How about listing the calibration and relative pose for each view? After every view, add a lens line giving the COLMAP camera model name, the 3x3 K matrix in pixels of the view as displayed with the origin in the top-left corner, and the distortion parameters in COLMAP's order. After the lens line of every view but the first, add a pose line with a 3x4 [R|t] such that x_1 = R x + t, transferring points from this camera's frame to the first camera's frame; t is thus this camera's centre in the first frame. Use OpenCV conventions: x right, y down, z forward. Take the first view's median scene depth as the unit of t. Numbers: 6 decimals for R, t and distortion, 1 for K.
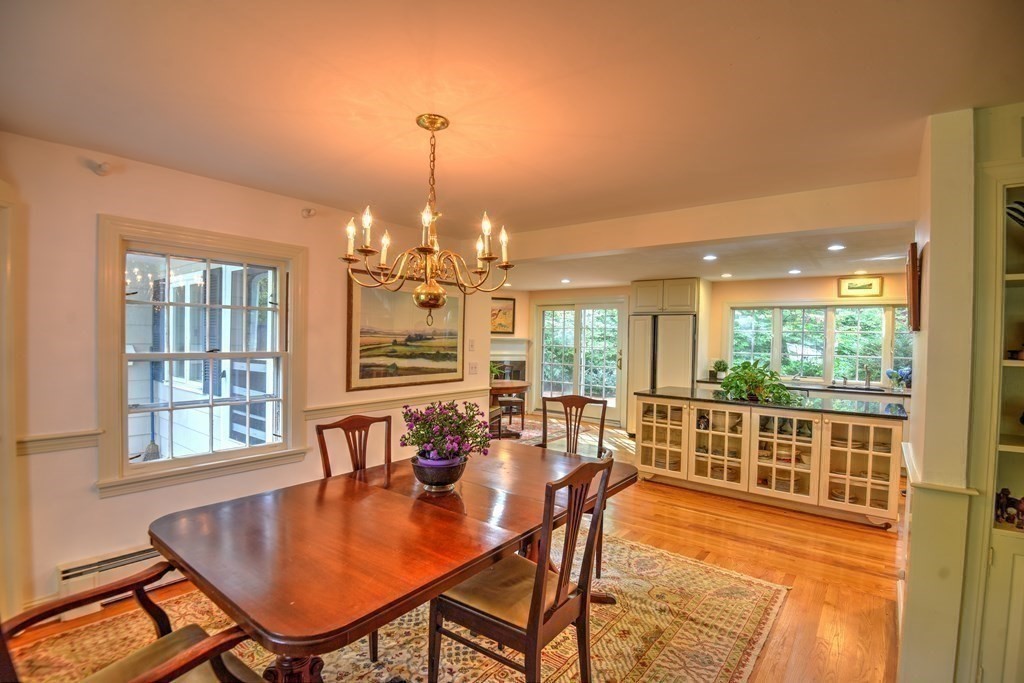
lens RADIAL K [[496.8, 0, 510.0], [0, 496.8, 345.7], [0, 0, 1]] dist [-0.003020, -0.000204]
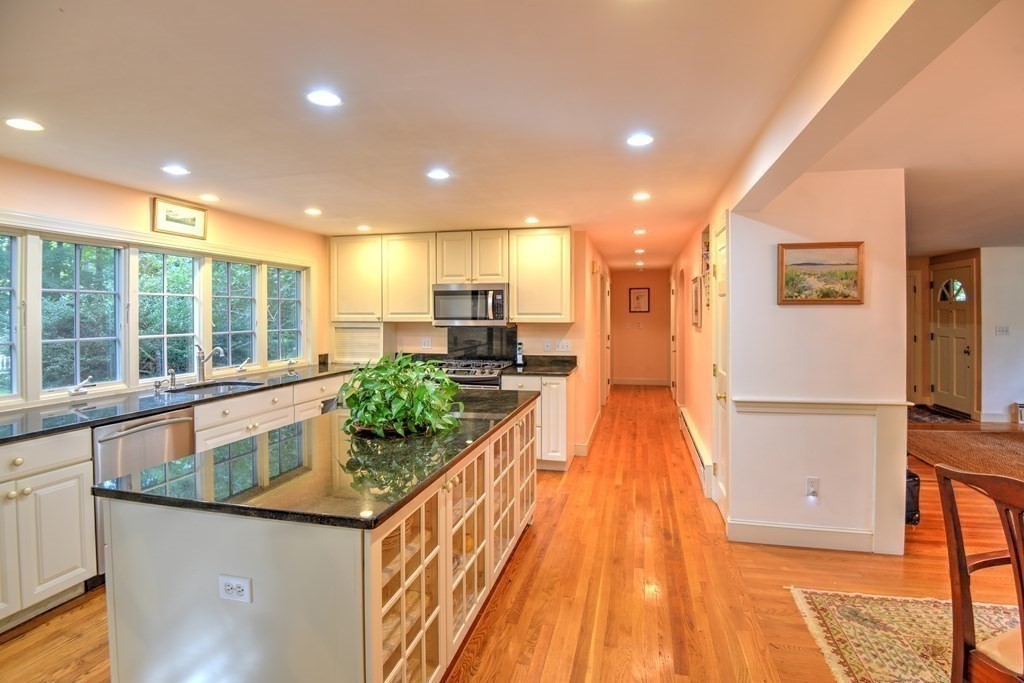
lens RADIAL K [[496.8, 0, 541.6], [0, 496.8, 318.2], [0, 0, 1]] dist [-0.003020, -0.000204]
pose [[-0.442389, -0.026014, 0.896446, -0.021882], [0.015282, 0.999215, 0.036538, -0.023972], [-0.896693, 0.029864, -0.441644, 1.240796]]
